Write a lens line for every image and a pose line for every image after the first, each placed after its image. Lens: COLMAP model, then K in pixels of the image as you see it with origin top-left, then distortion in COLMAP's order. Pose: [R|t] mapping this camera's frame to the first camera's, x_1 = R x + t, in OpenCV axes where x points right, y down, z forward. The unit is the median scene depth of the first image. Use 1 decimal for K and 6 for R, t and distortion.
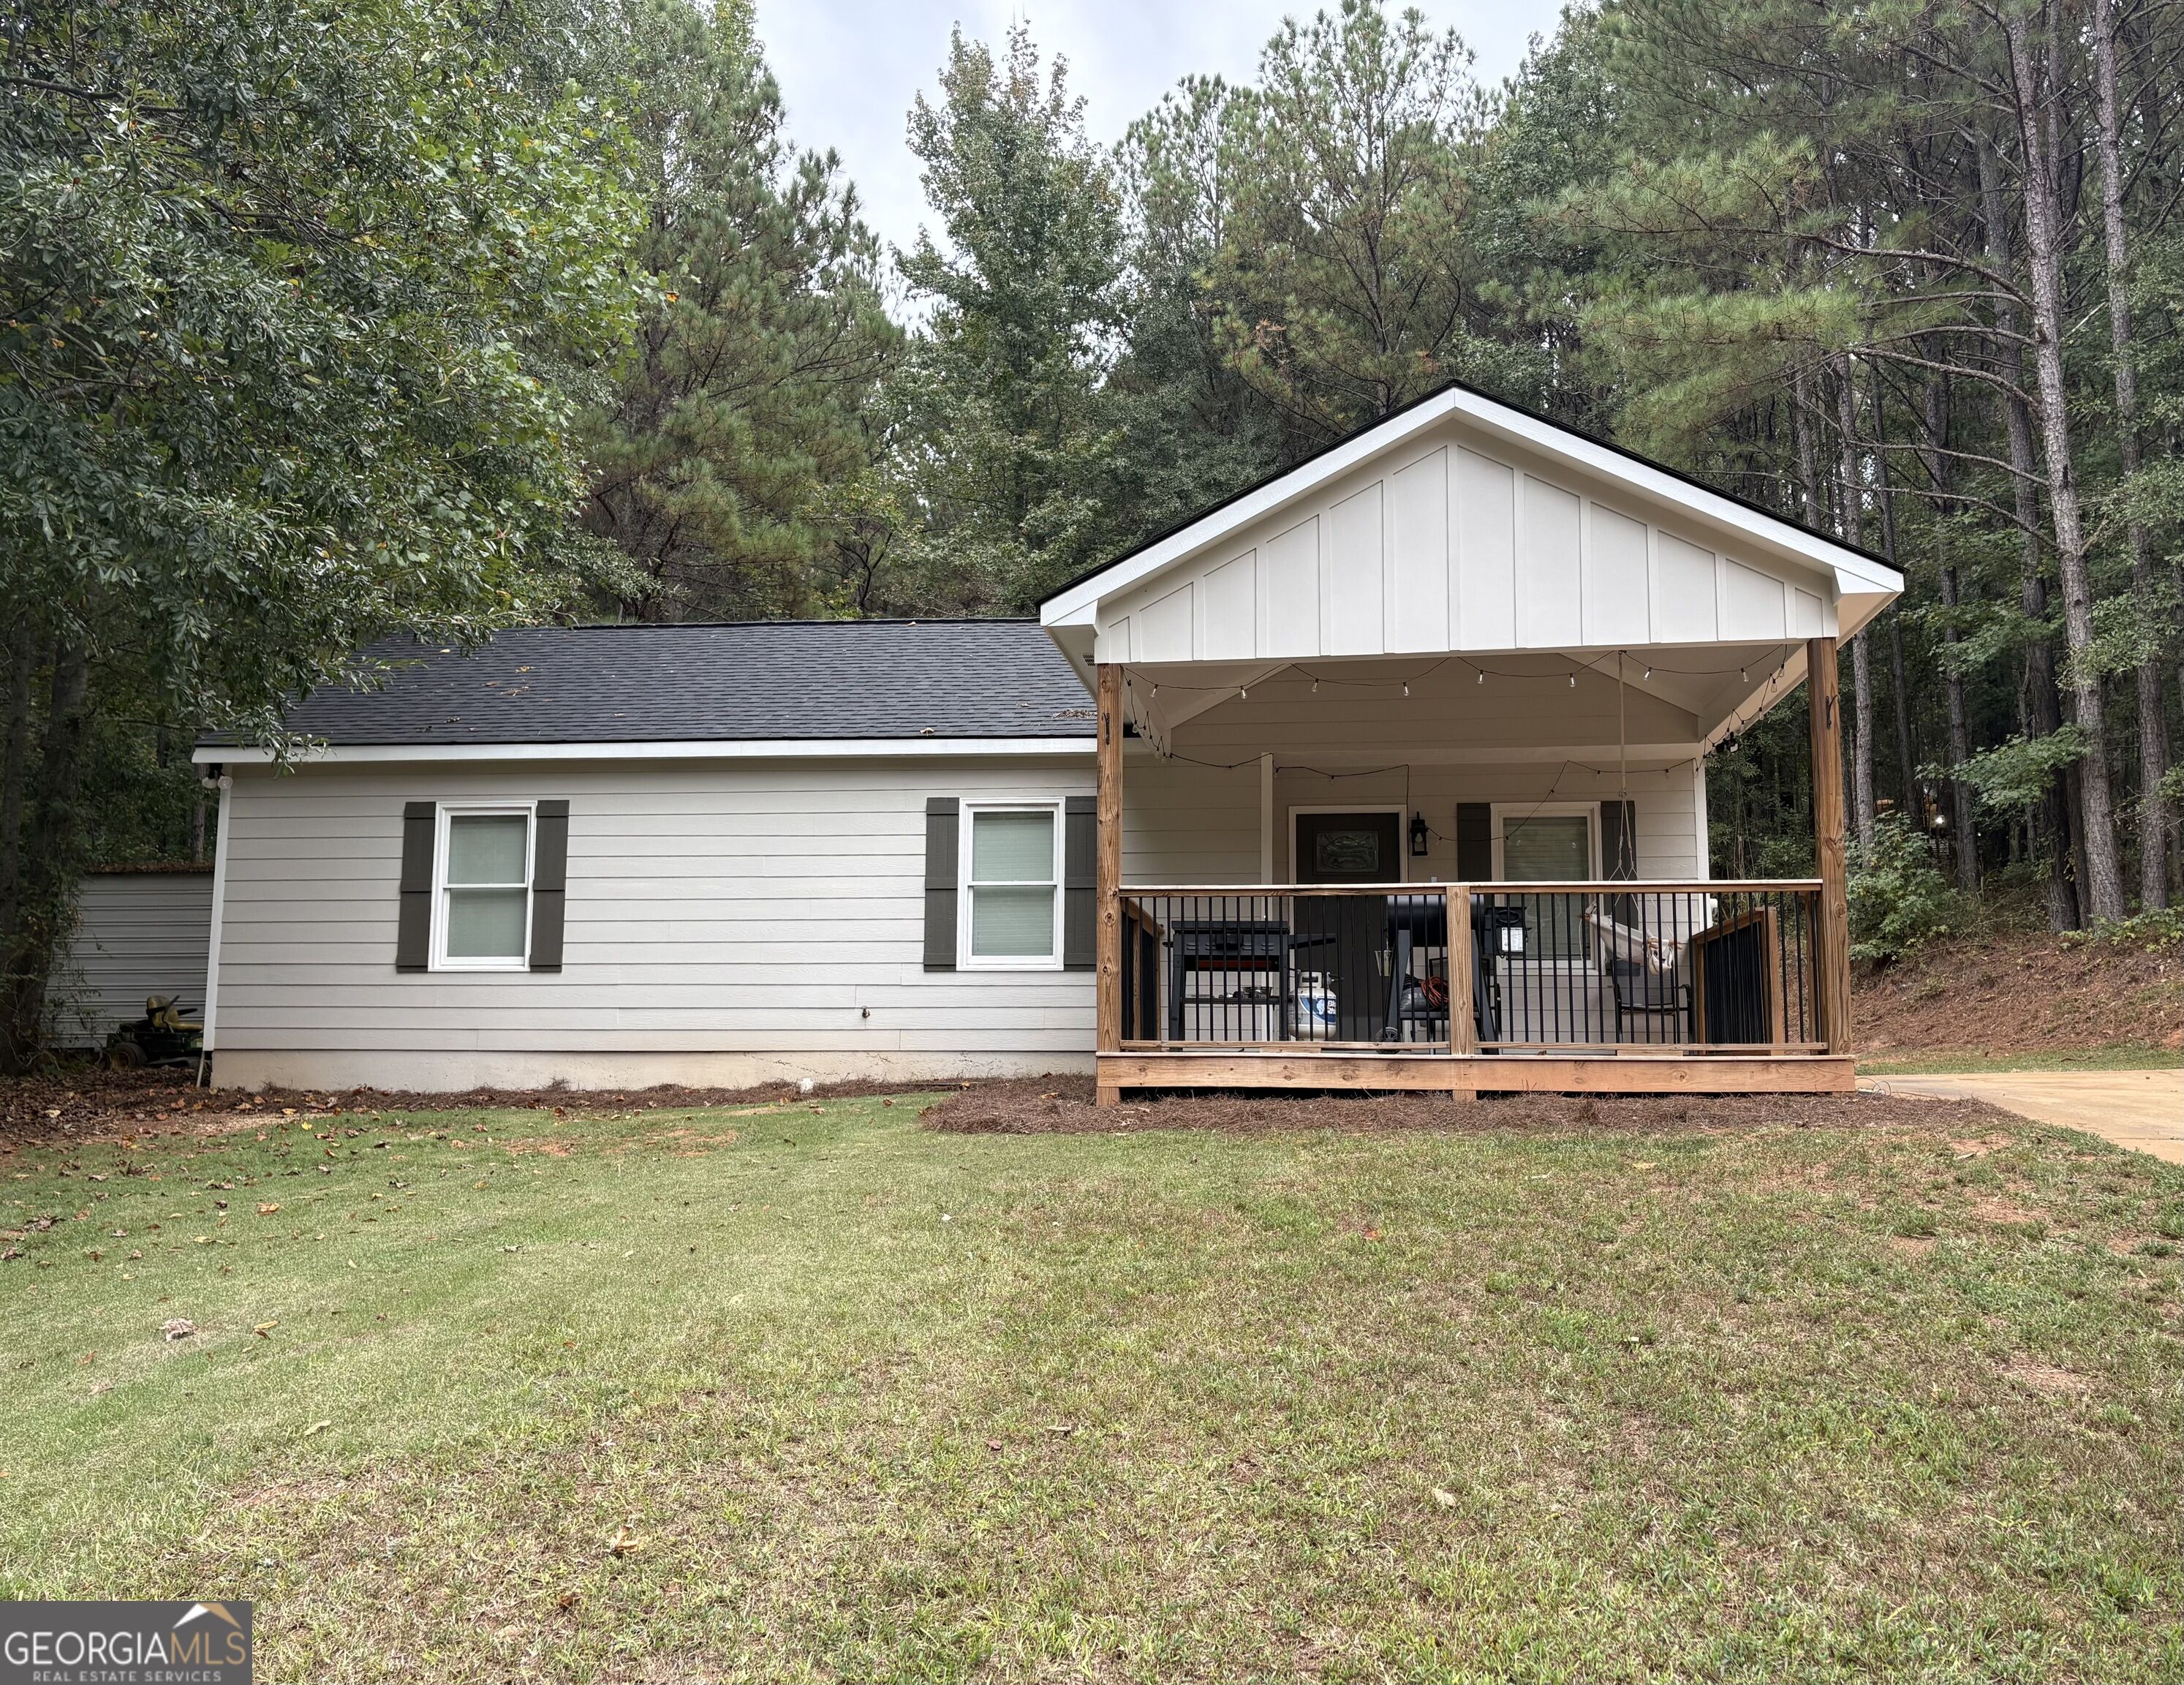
lens RADIAL K [[1872.4, 0, 1093.3], [0, 1872.4, 843.2], [0, 0, 1]] dist [0.038015, -0.027133]
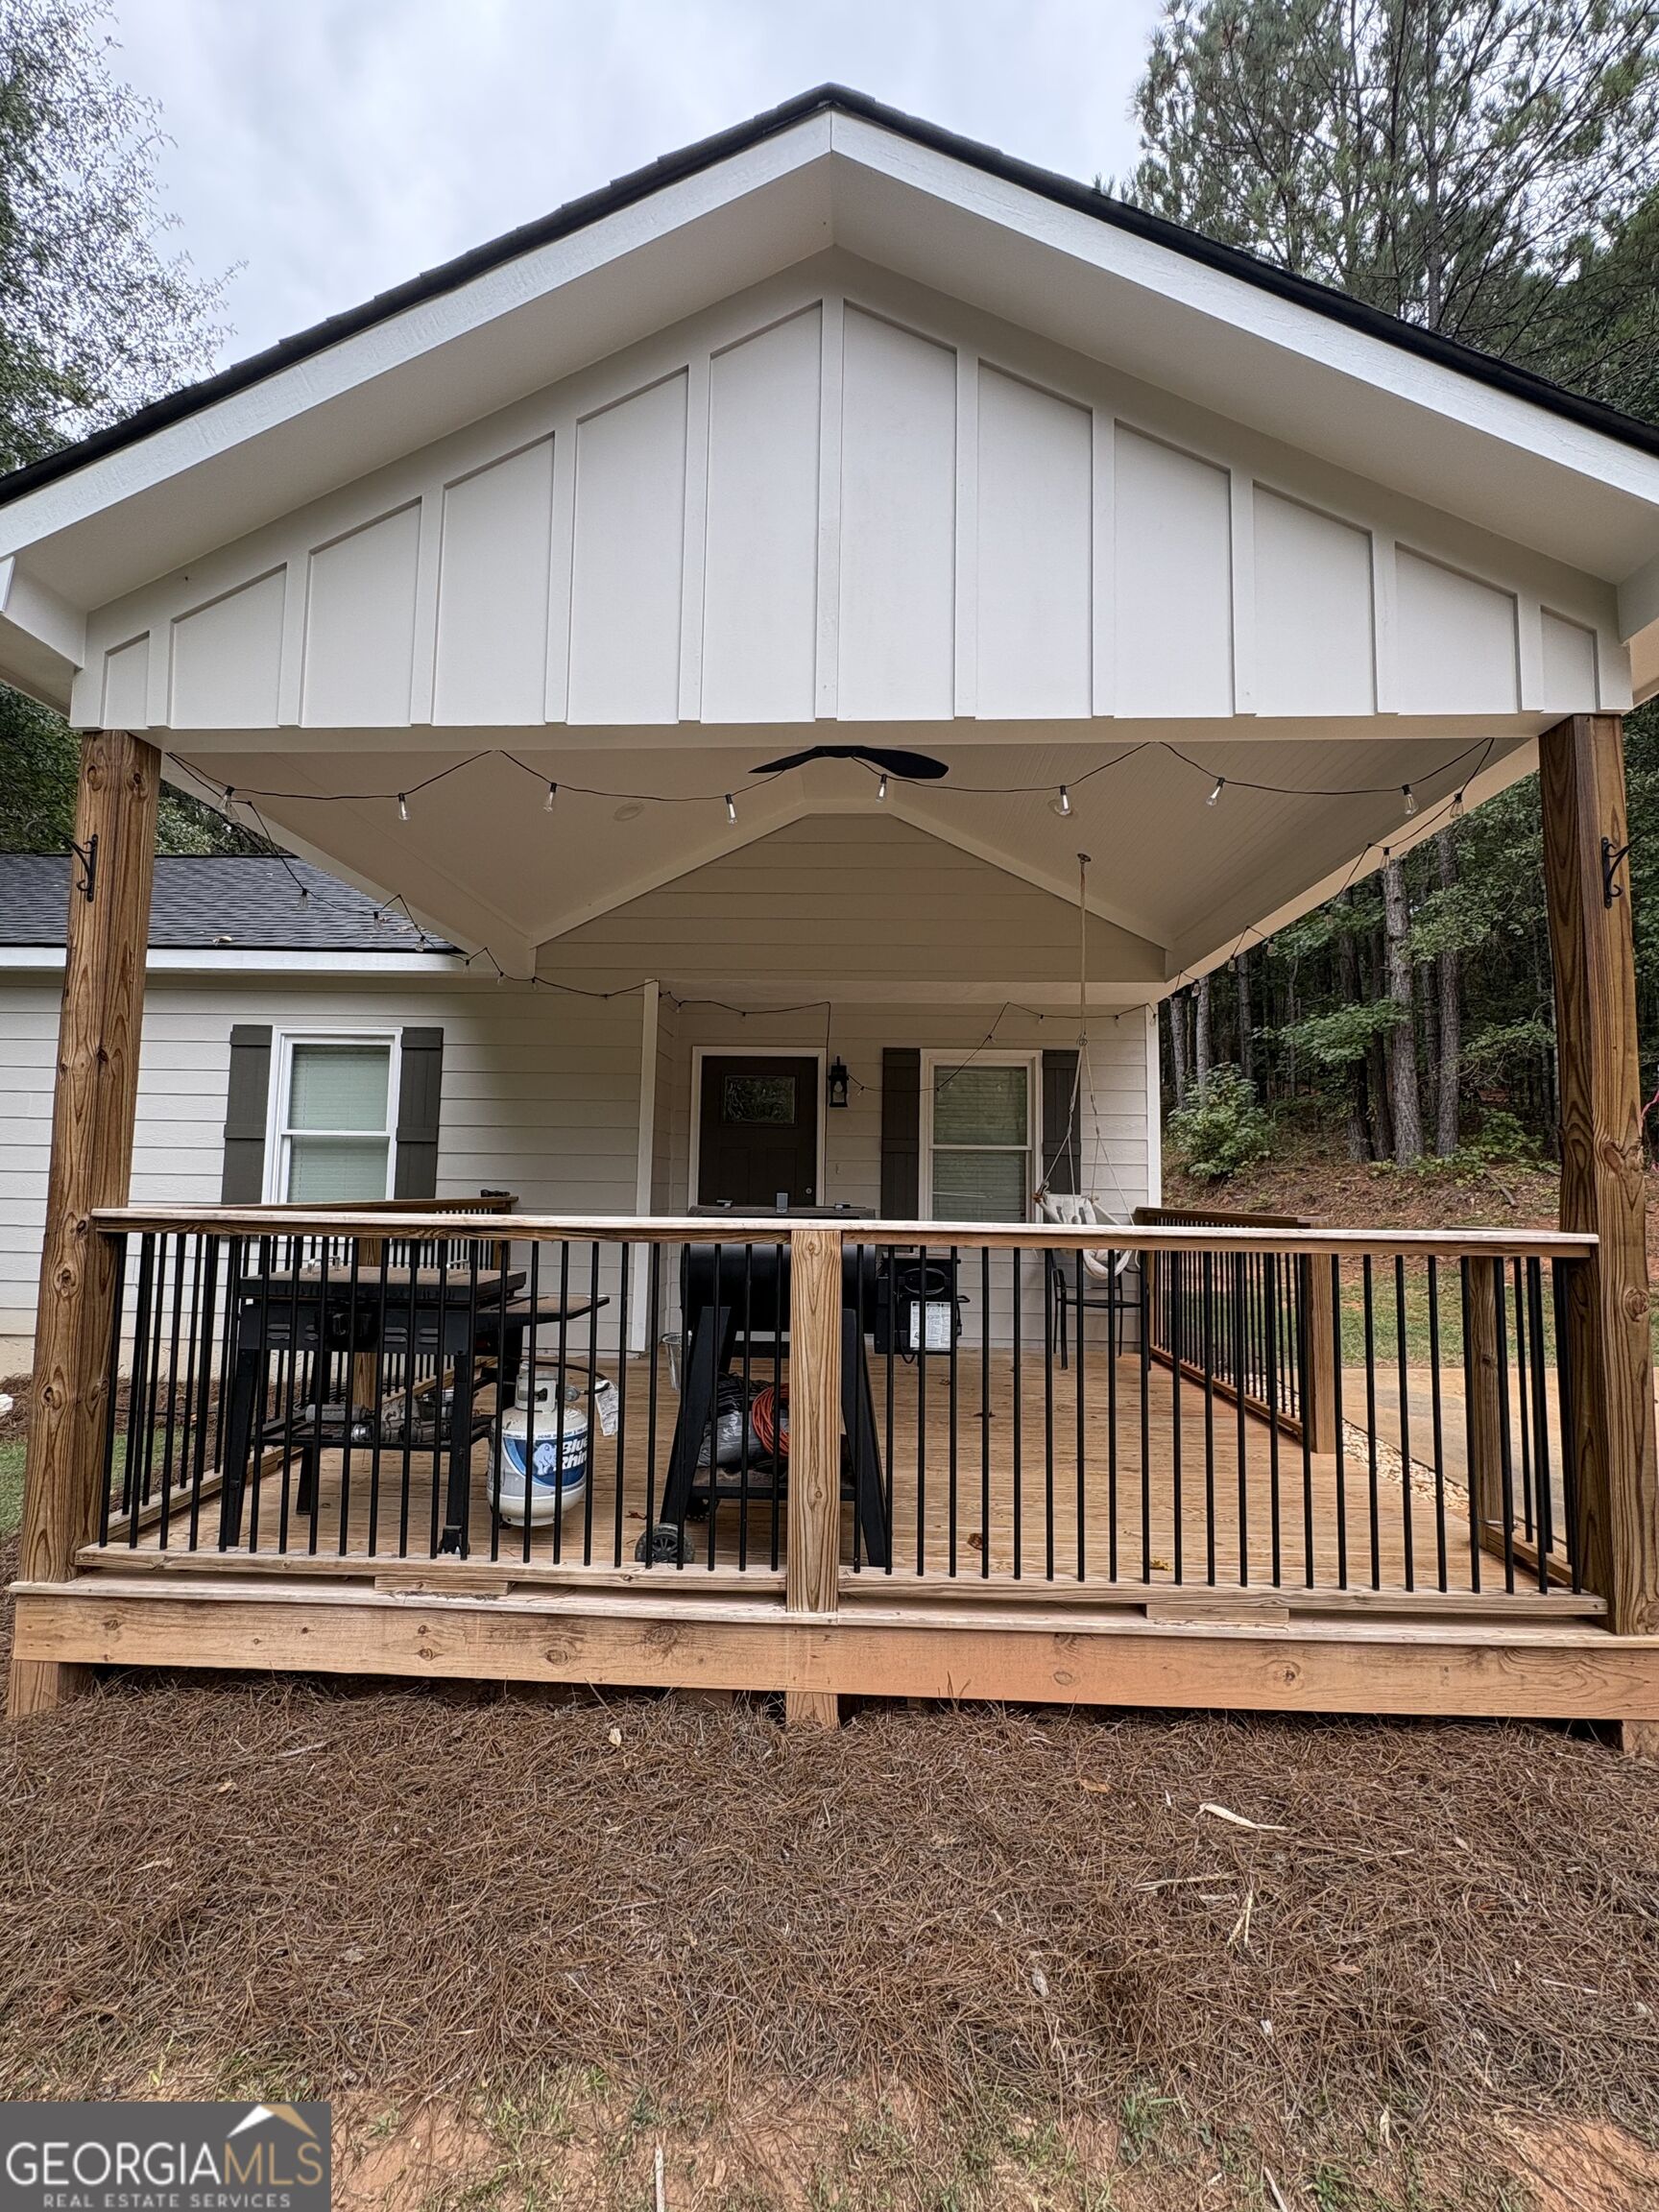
lens RADIAL K [[952.9, 0, 830.8], [0, 952.9, 1101.3], [0, 0, 1]] dist [-0.003697, -0.000539]
pose [[0.995093, 0.019763, 0.096948, 0.127484], [-0.023435, 0.999045, 0.036887, -0.012335], [-0.096126, -0.038978, 0.994606, 0.560294]]
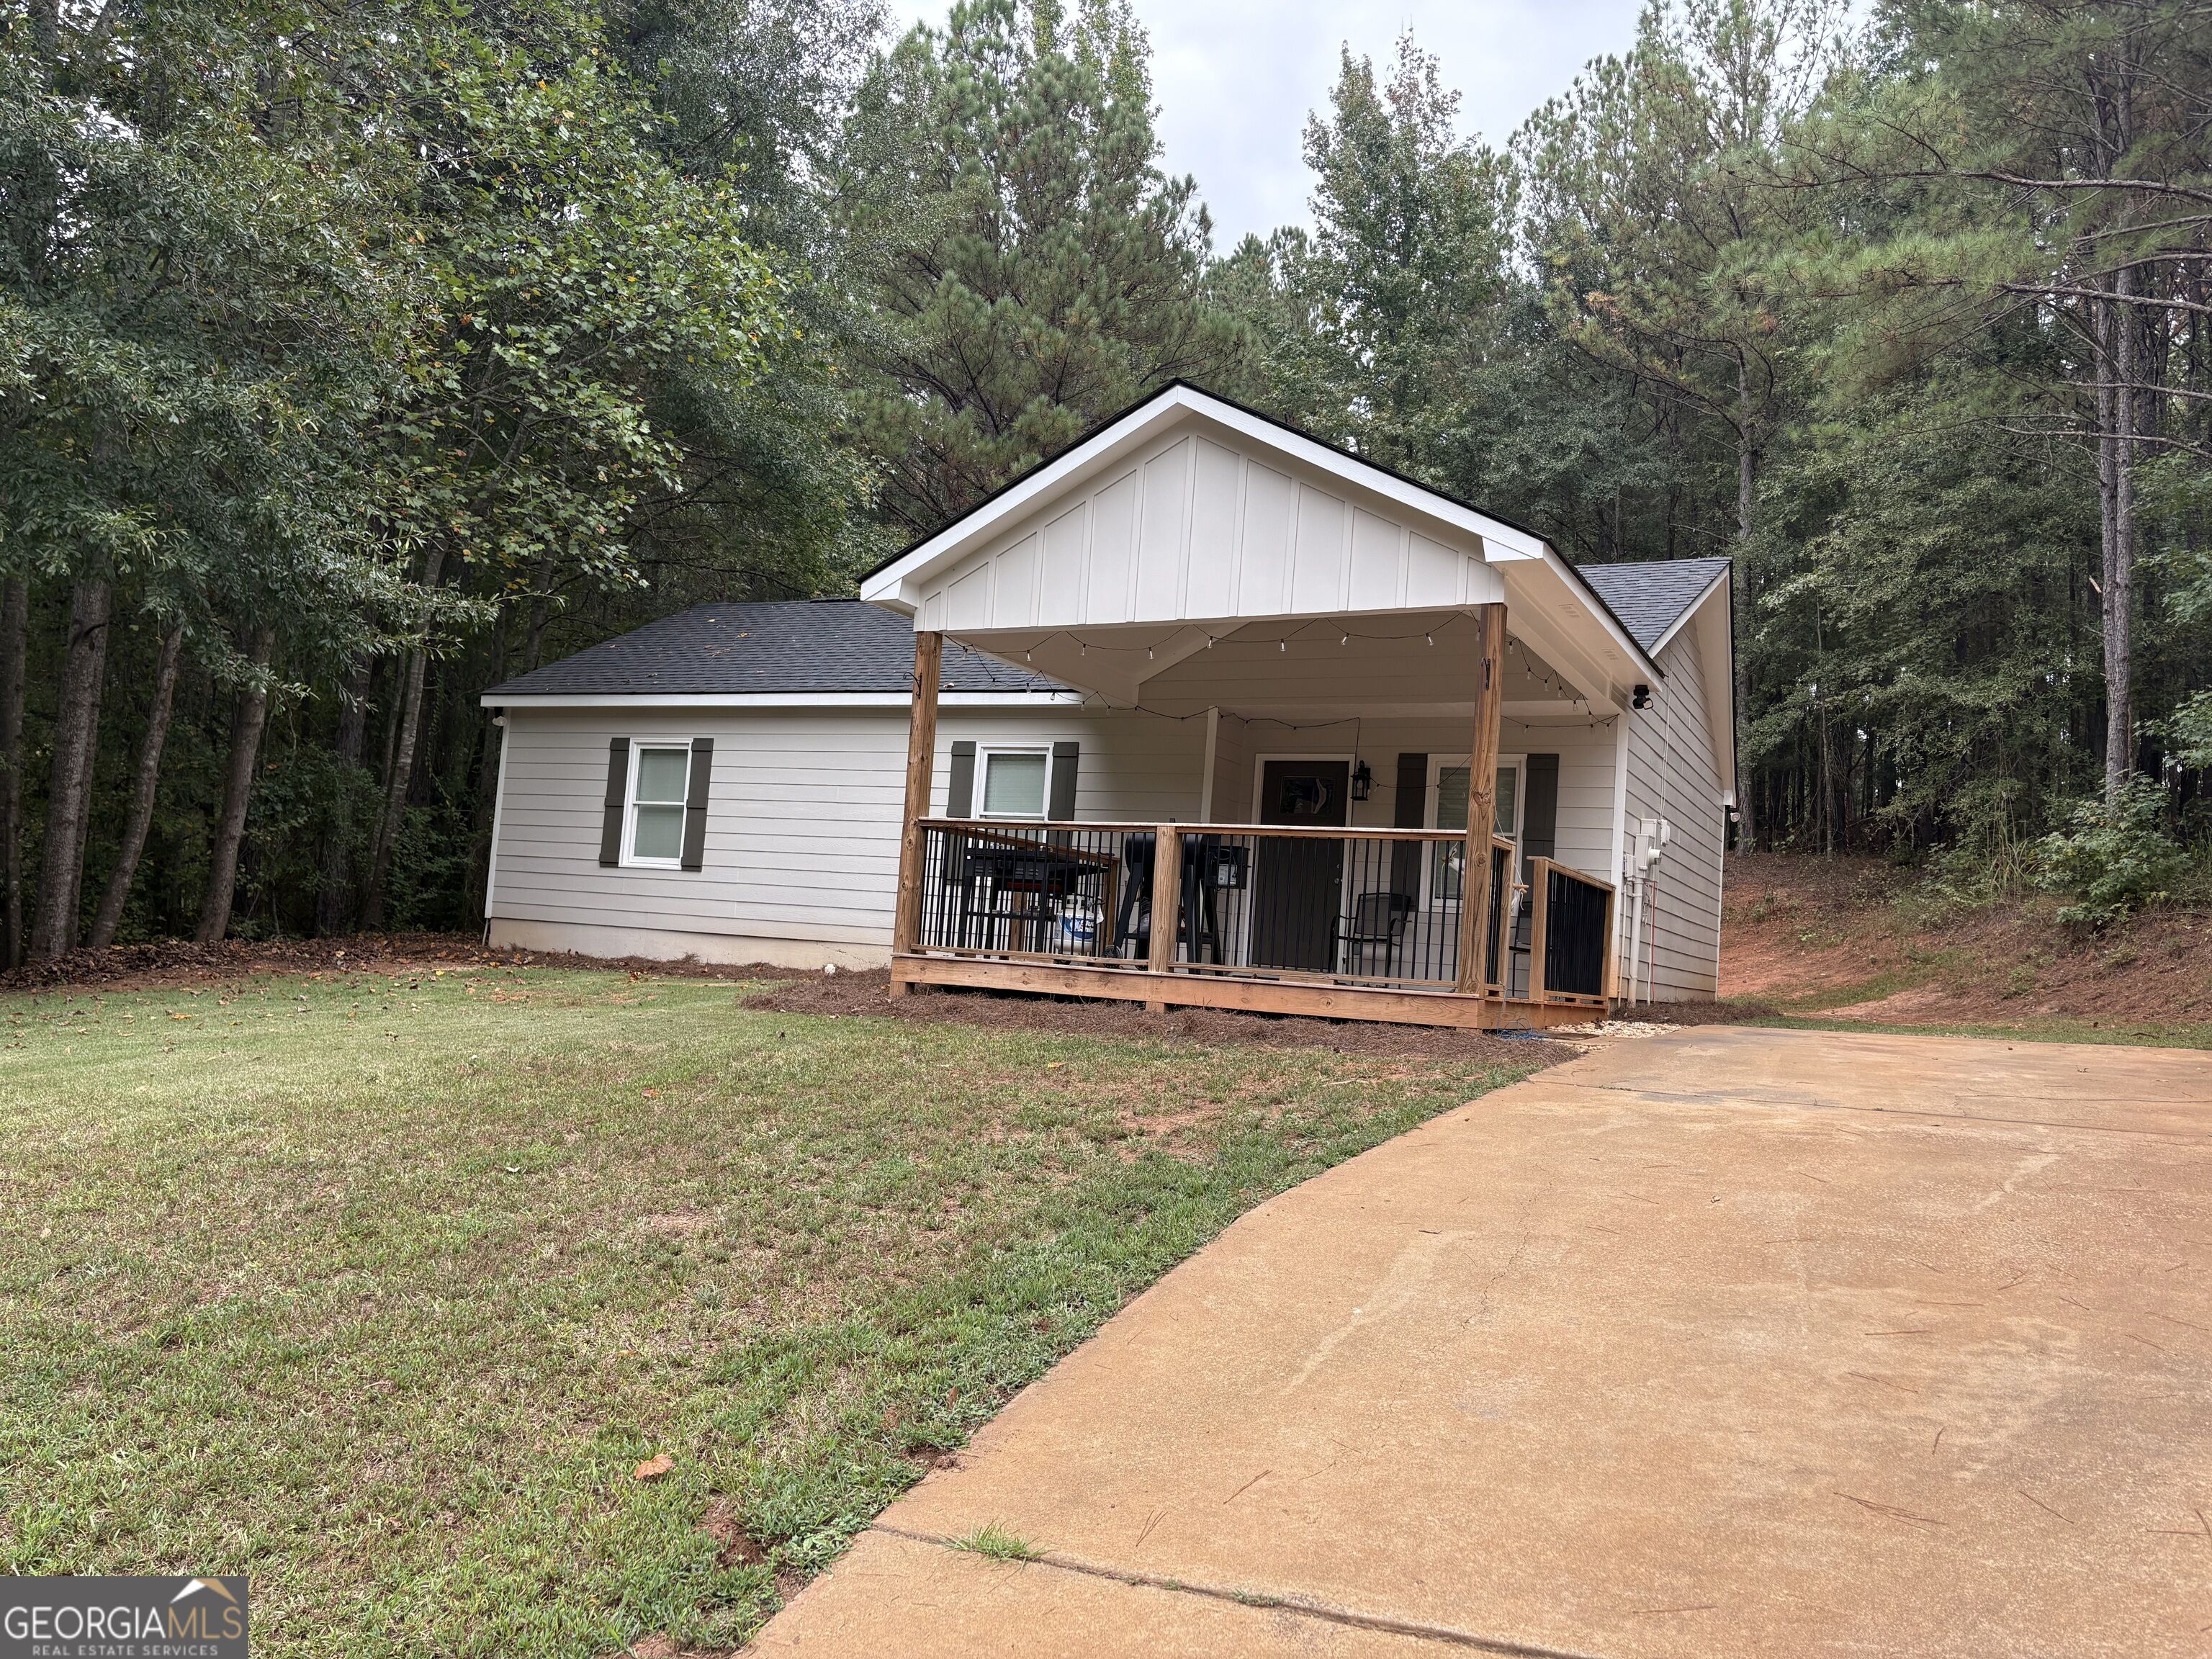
lens RADIAL K [[1646.7, 0, 1093.4], [0, 1646.7, 831.7], [0, 0, 1]] dist [0.065283, 0.000530]
pose [[0.936945, 0.034832, -0.347737, 0.365355], [-0.023628, 0.999058, 0.036412, -0.006564], [0.348677, -0.025900, 0.936885, 0.030700]]
